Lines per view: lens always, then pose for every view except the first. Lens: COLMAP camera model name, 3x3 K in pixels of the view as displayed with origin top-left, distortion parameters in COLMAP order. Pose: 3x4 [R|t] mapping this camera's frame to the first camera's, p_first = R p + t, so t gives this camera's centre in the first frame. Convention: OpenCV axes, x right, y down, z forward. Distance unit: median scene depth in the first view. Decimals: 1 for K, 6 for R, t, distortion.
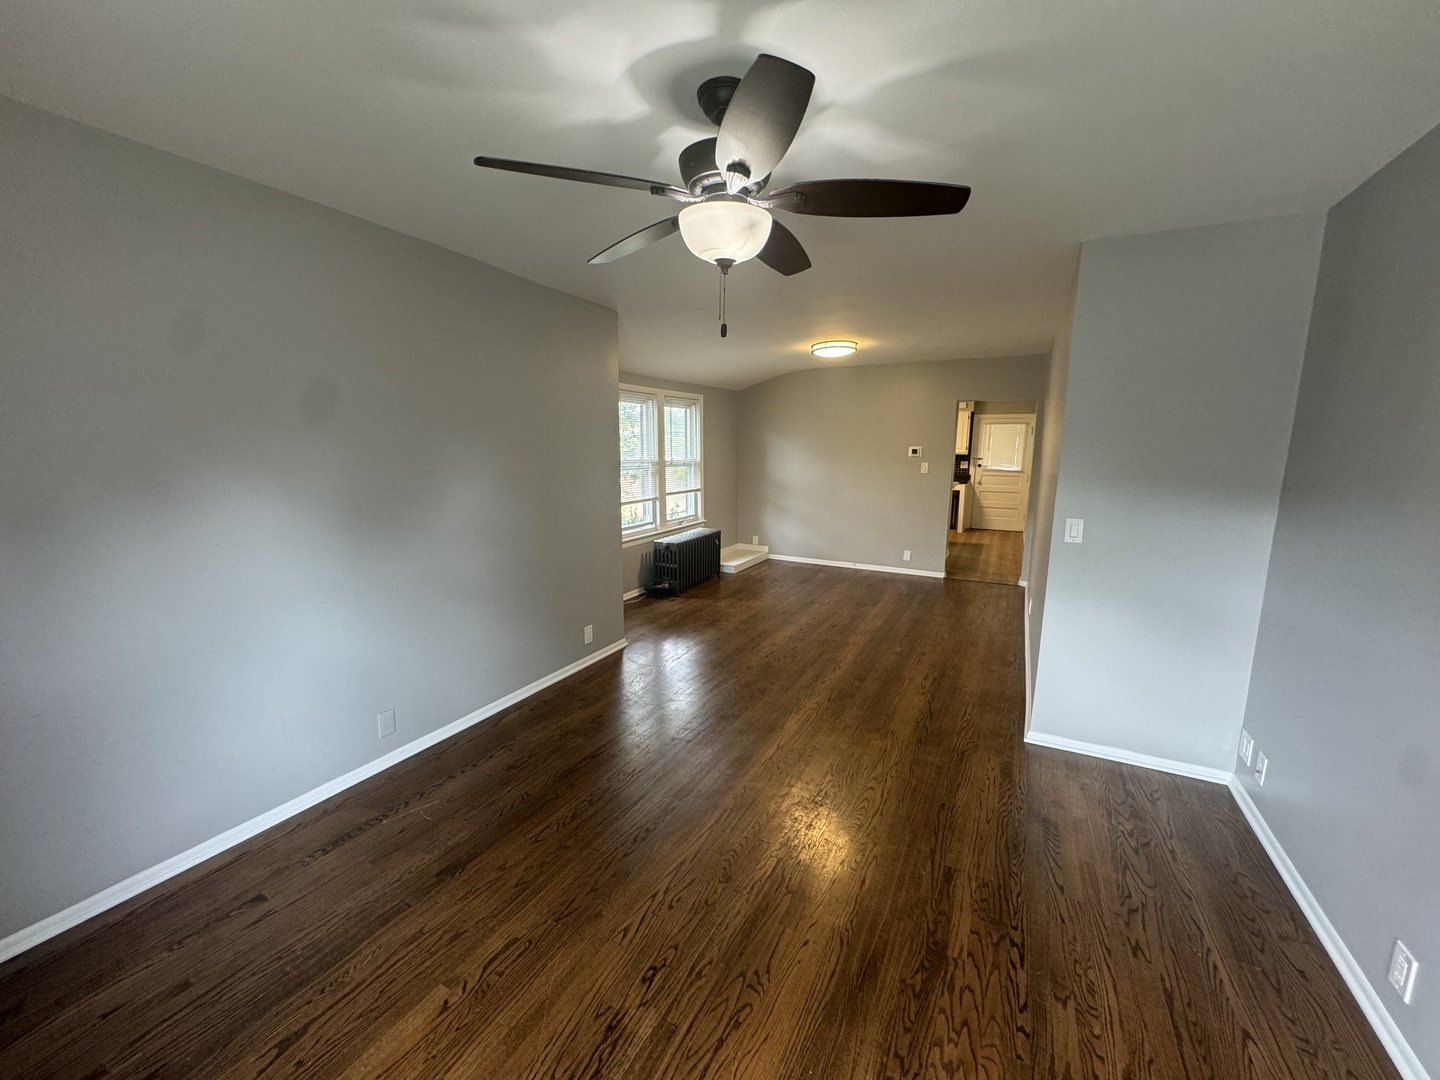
lens RADIAL K [[578.2, 0, 718.7], [0, 578.2, 541.4], [0, 0, 1]] dist [0.001988, 0.000178]
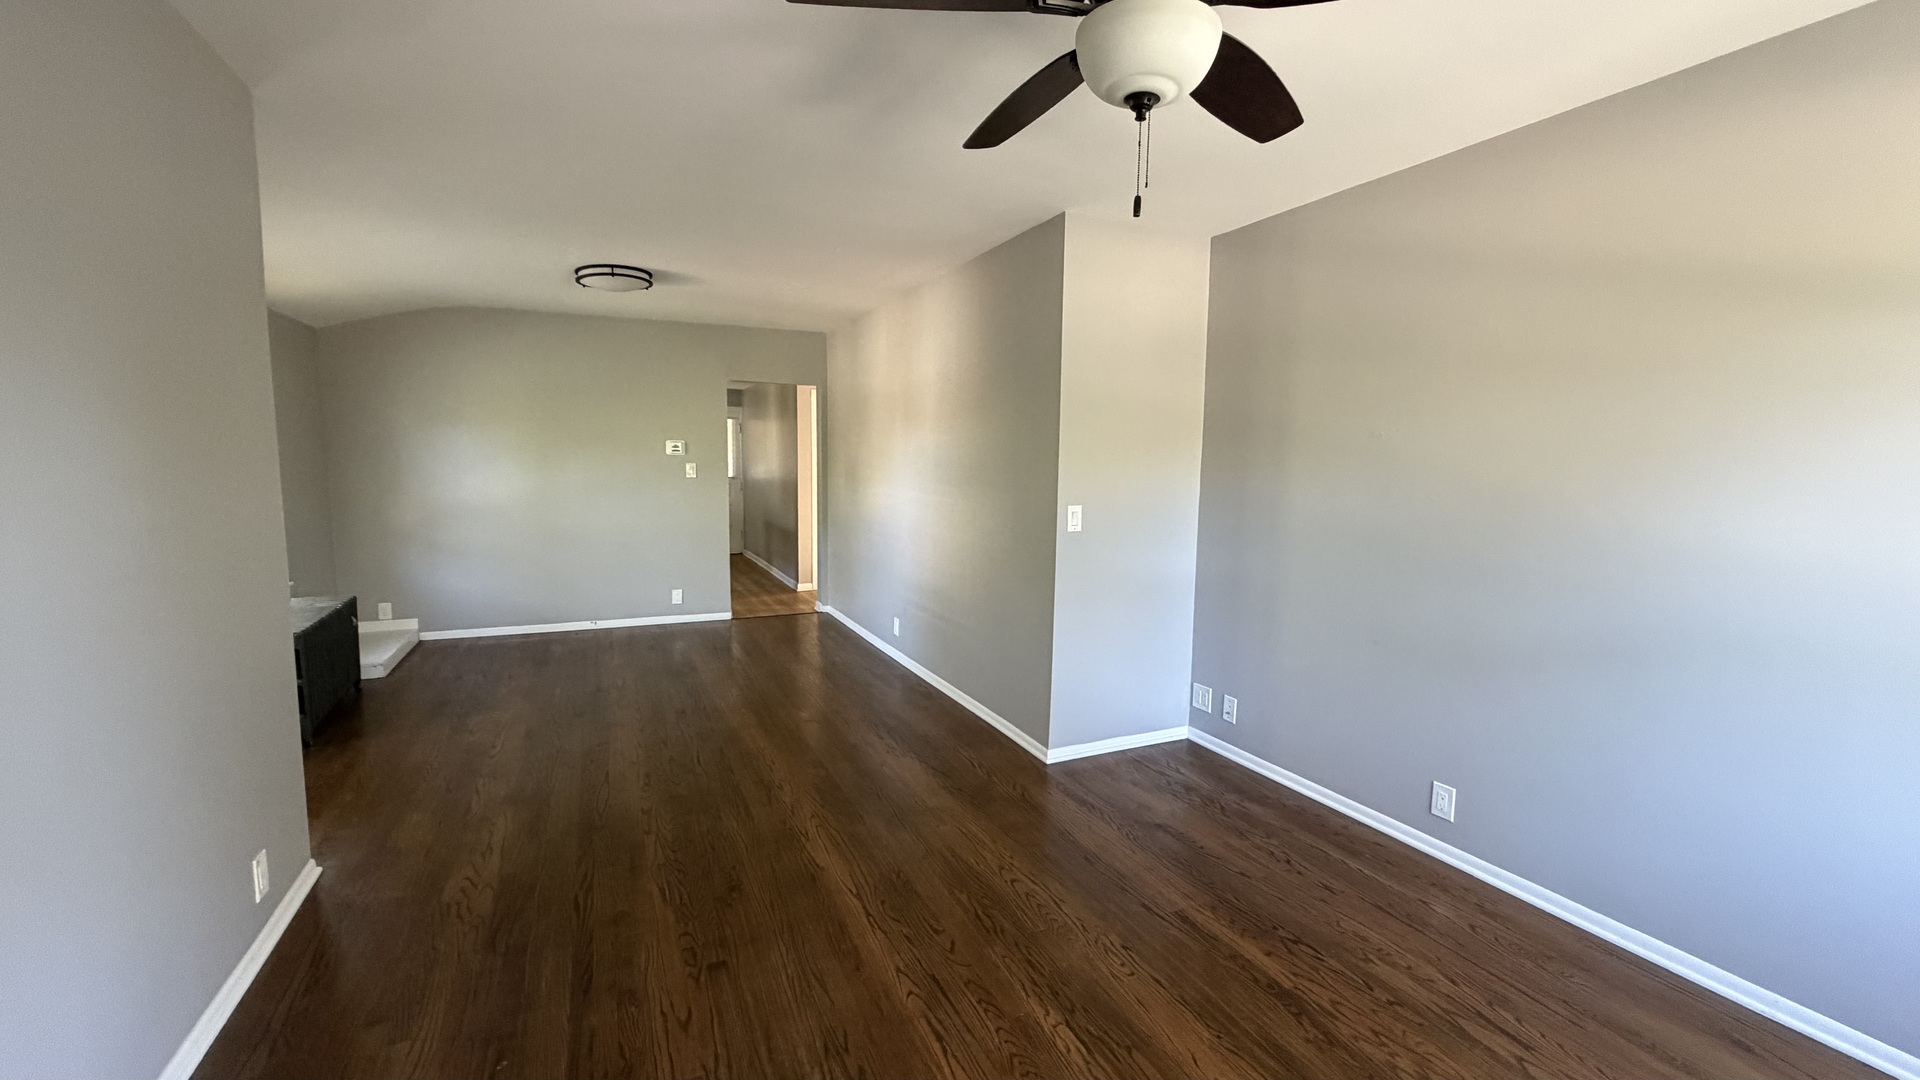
lens RADIAL K [[769.7, 0, 961.5], [0, 769.7, 542.6], [0, 0, 1]] dist [-0.001533, -0.000214]
pose [[0.601156, -0.084614, 0.794639, -0.460614], [0.125370, 0.992051, 0.010791, -0.015583], [-0.789236, 0.093137, 0.606986, 0.376934]]
